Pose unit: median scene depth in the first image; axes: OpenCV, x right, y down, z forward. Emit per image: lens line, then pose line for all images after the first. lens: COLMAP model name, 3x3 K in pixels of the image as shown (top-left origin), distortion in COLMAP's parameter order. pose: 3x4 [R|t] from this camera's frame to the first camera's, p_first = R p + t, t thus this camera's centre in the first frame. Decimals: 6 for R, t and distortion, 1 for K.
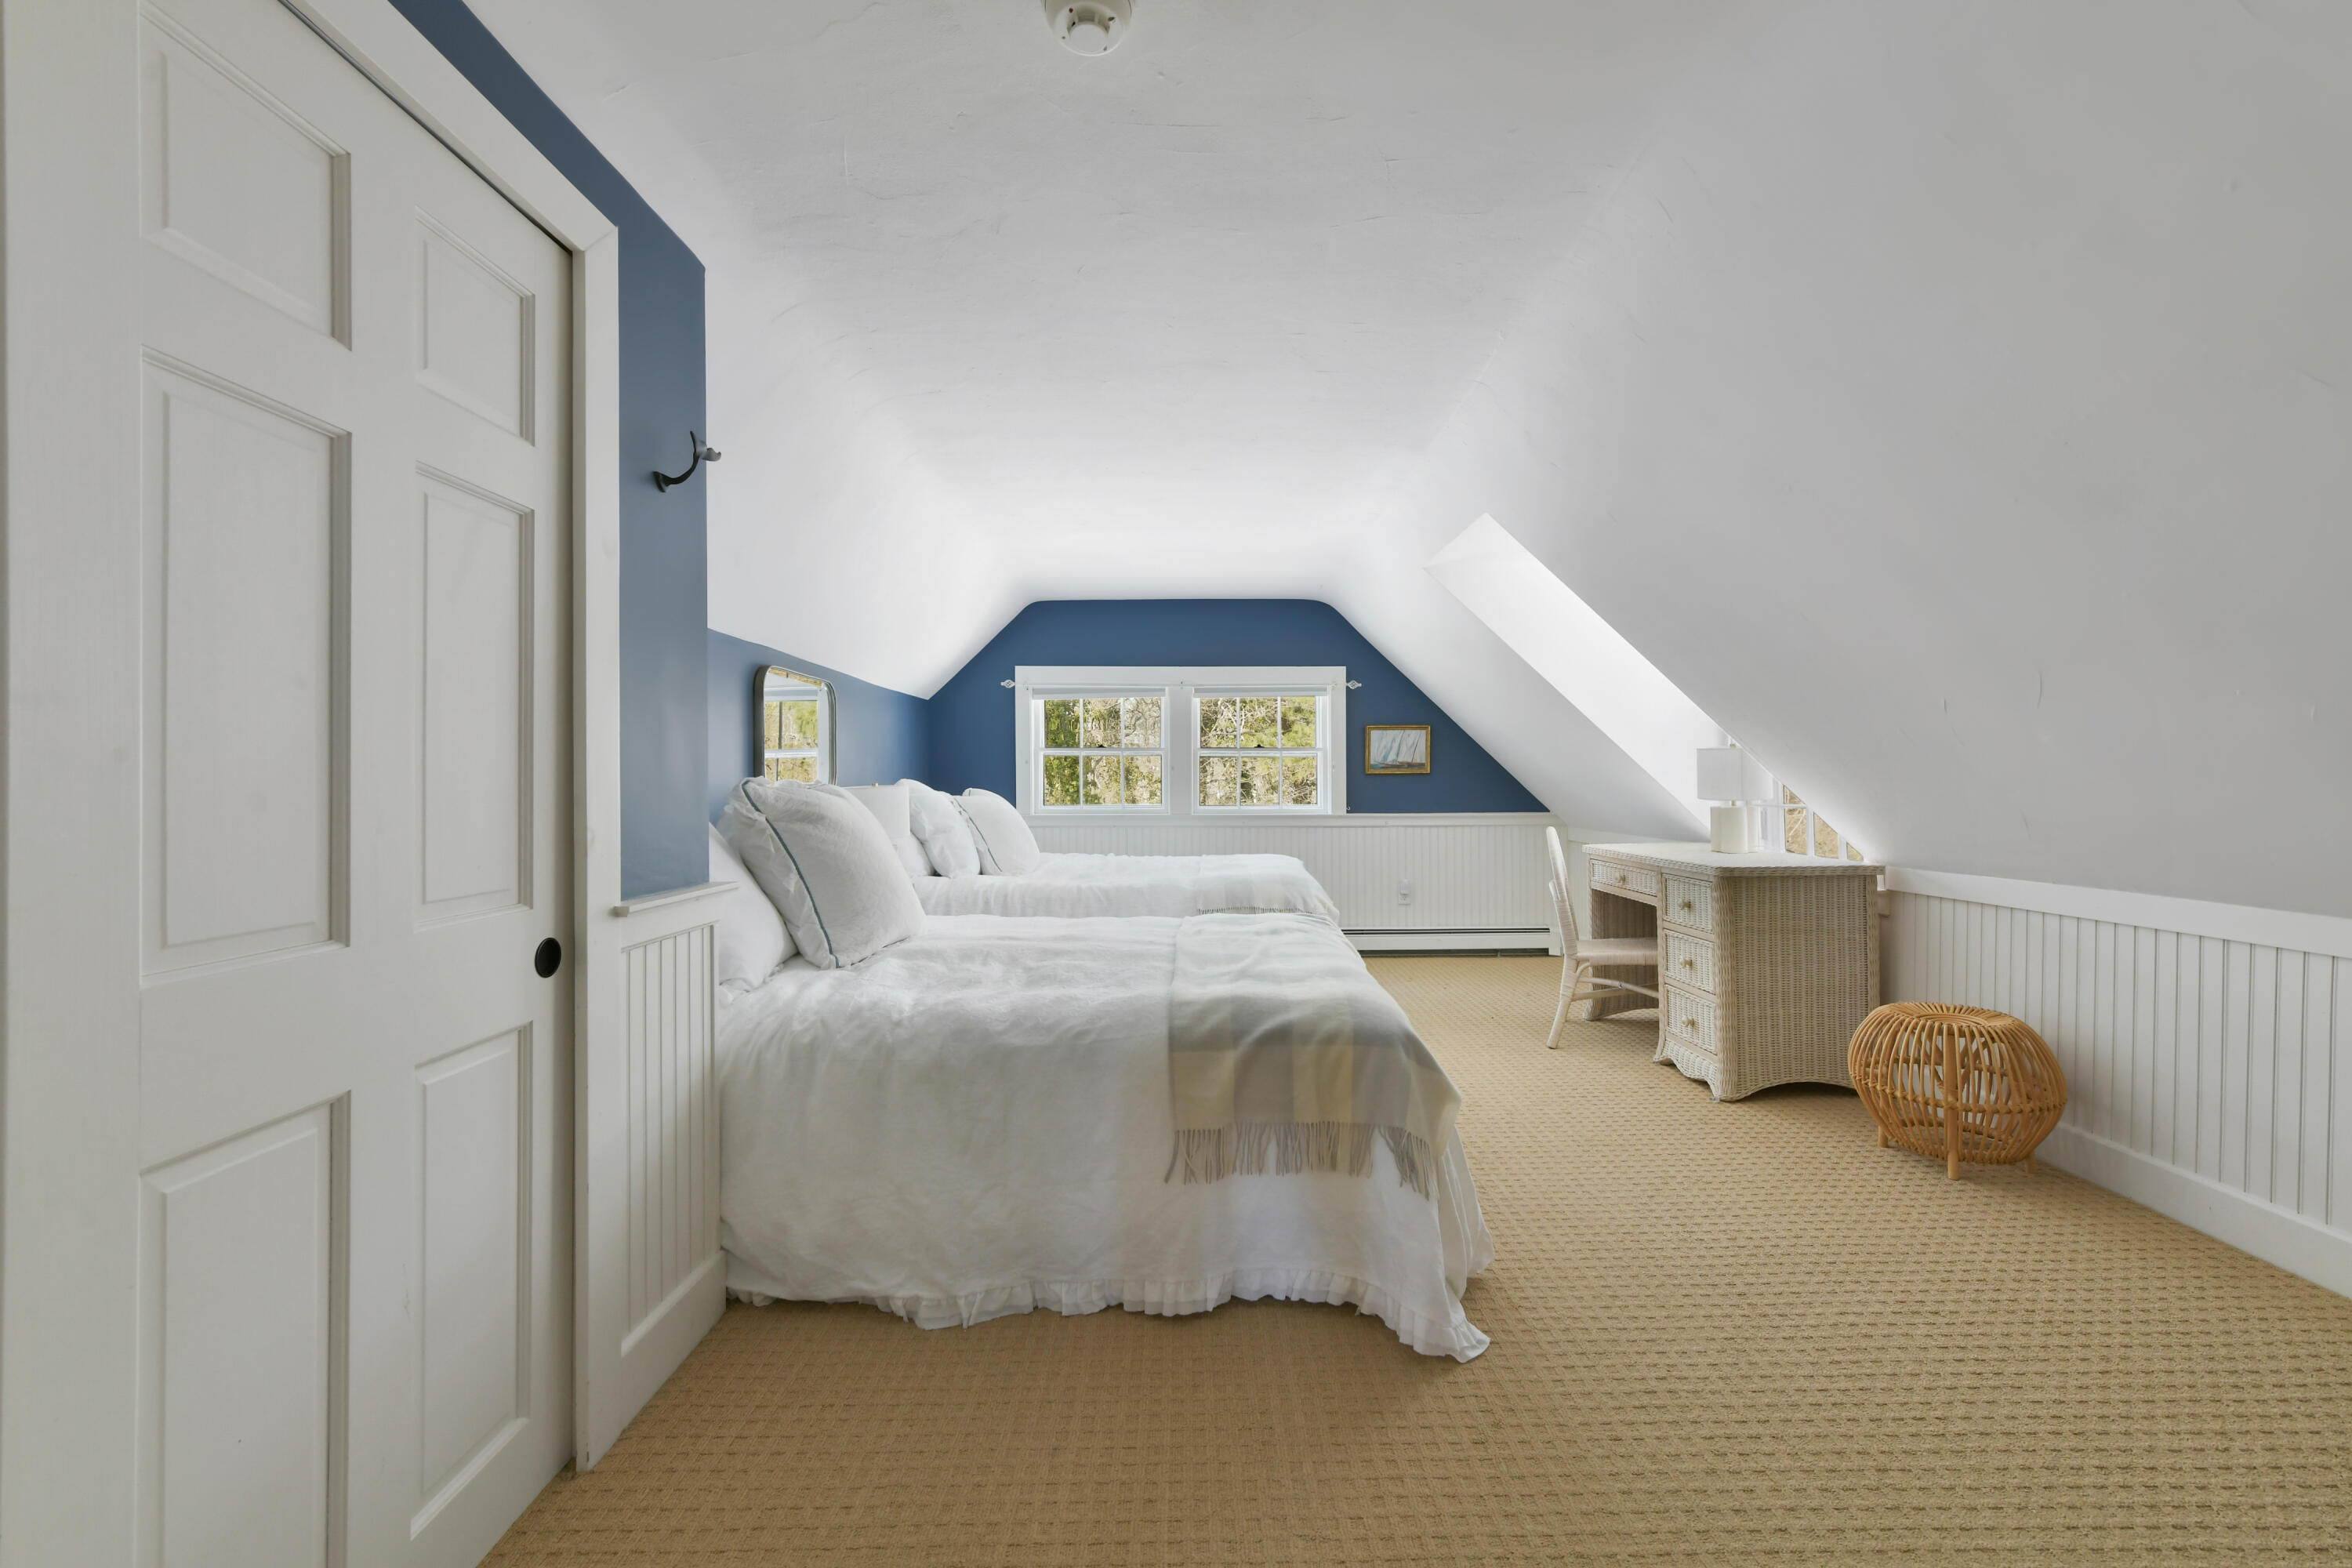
lens RADIAL K [[955.3, 0, 1183.4], [0, 955.3, 782.9], [0, 0, 1]] dist [-0.011342, 0.001788]
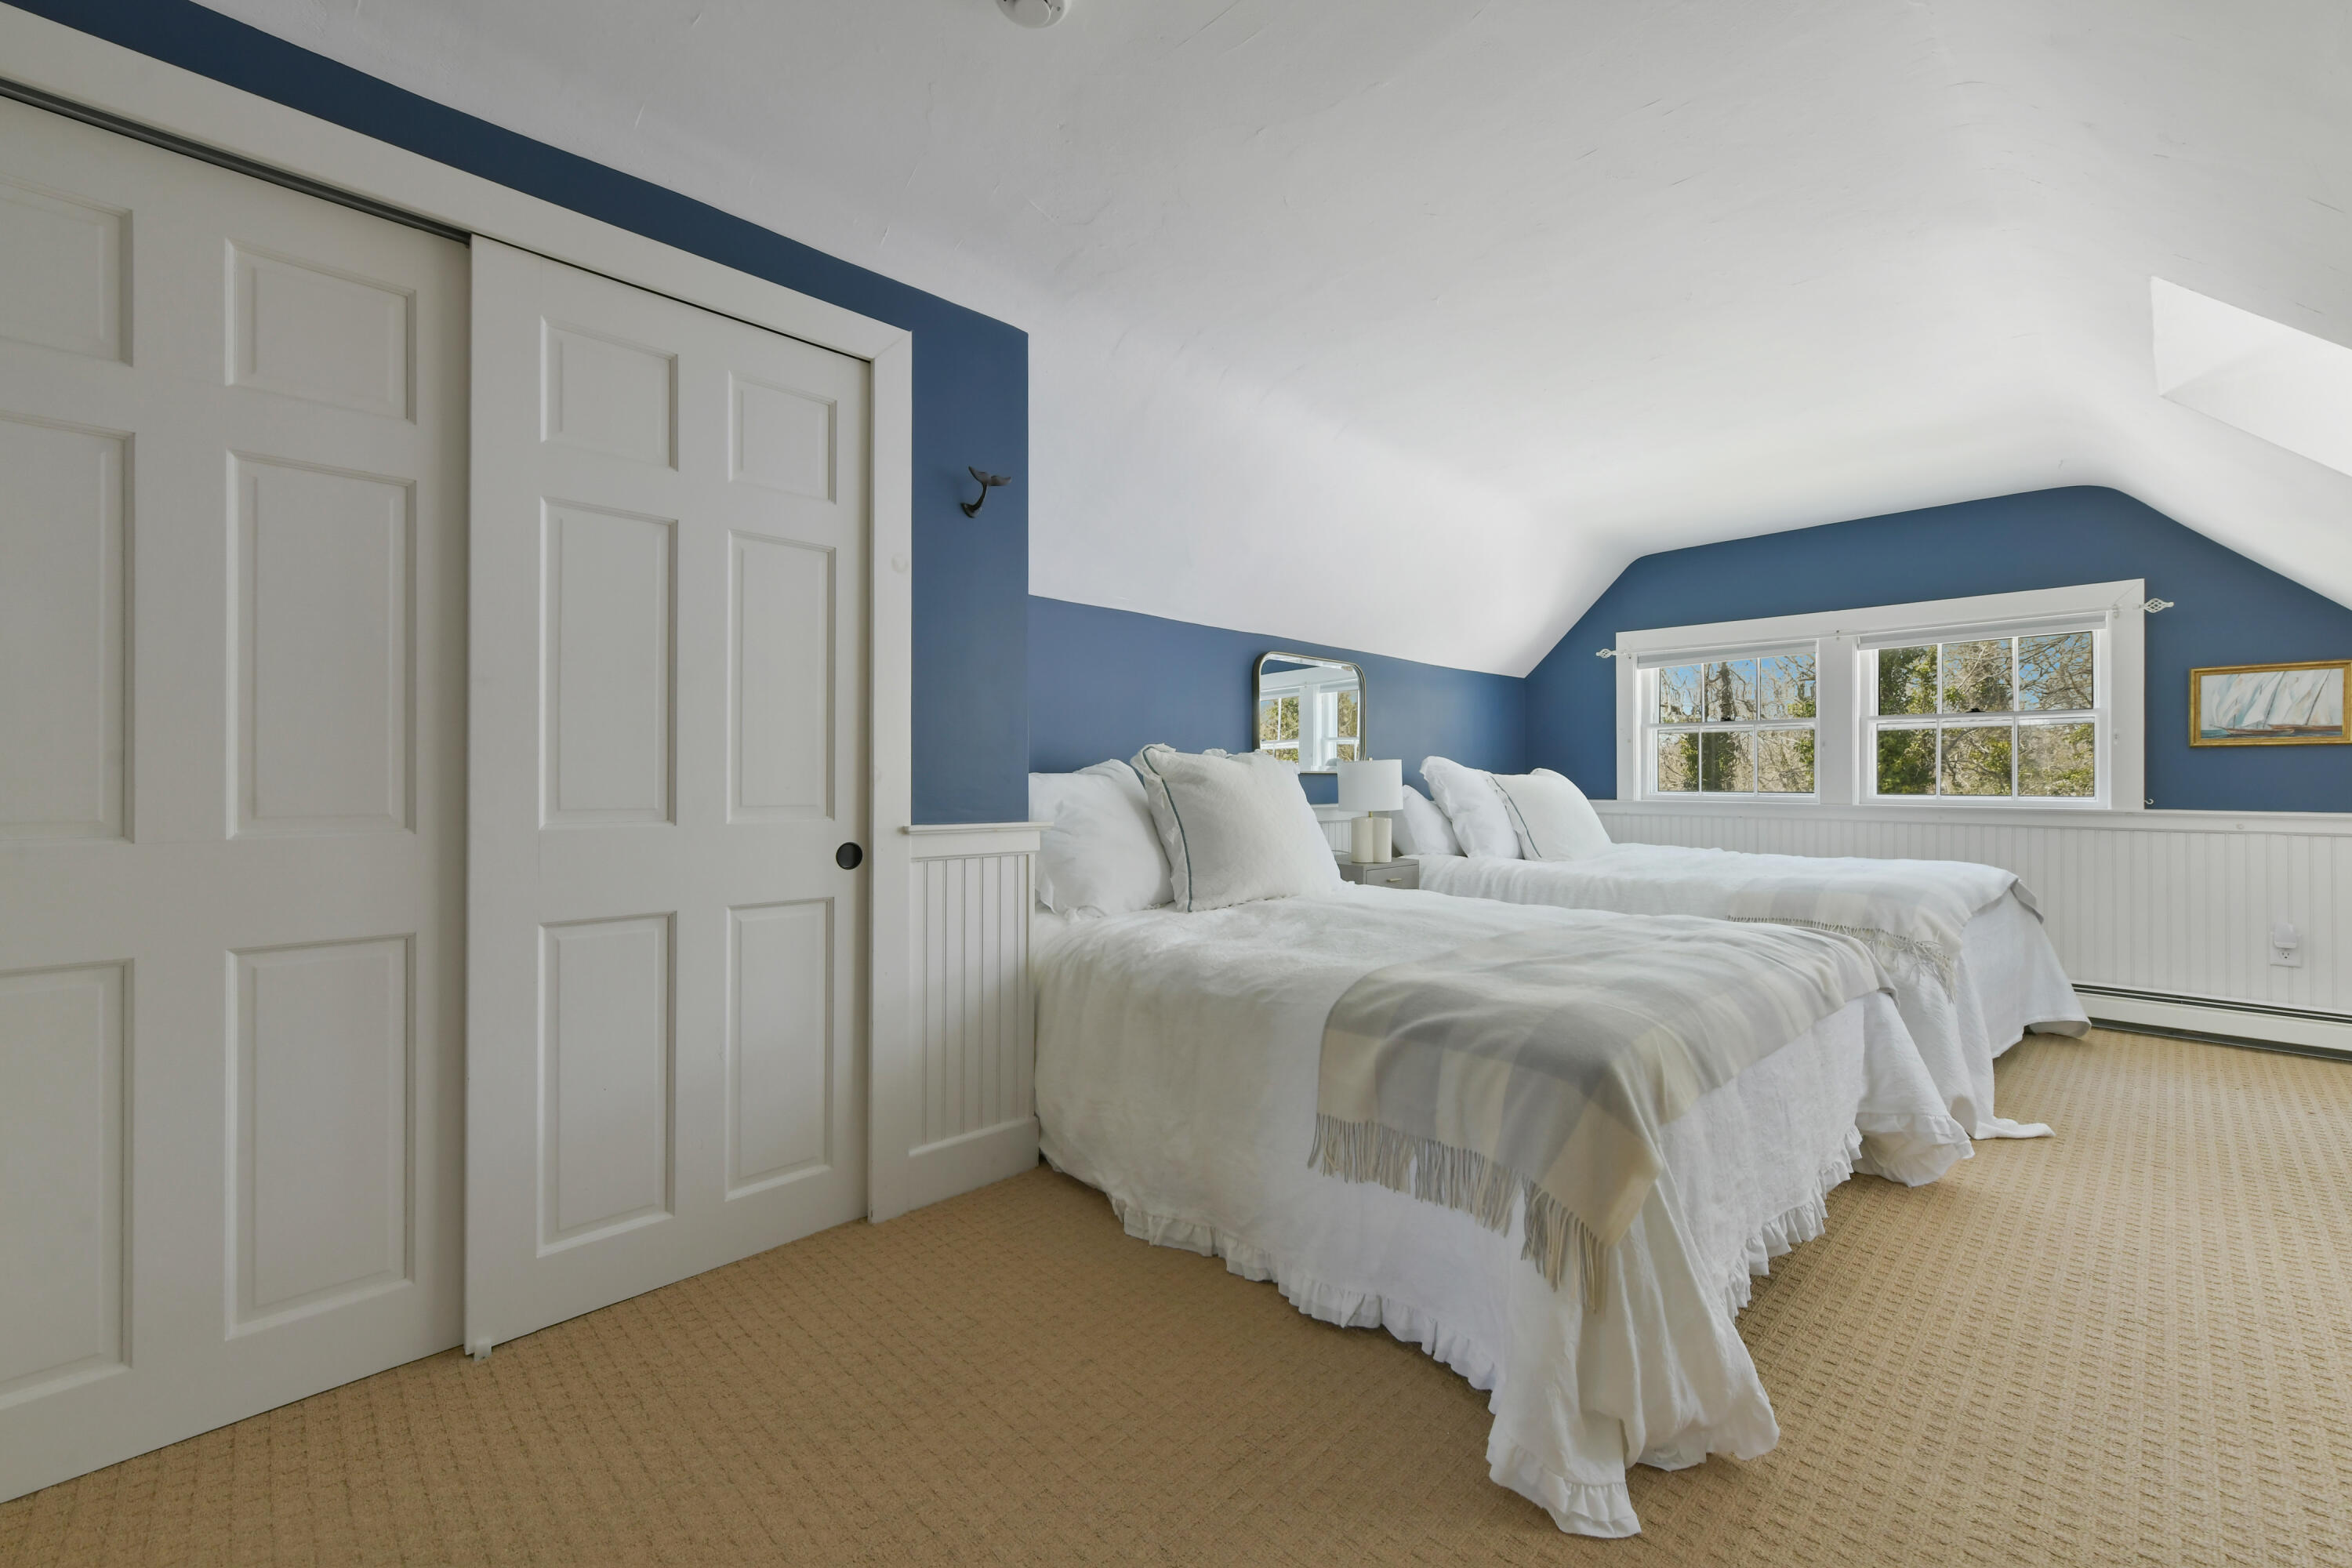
lens RADIAL K [[955.3, 0, 1174.8], [0, 955.3, 780.9], [0, 0, 1]] dist [-0.011342, 0.001788]
pose [[0.684627, 0.005290, -0.728875, 0.550643], [-0.006350, 0.999979, 0.001293, 0.049113], [0.728866, 0.003743, 0.684646, 0.278442]]
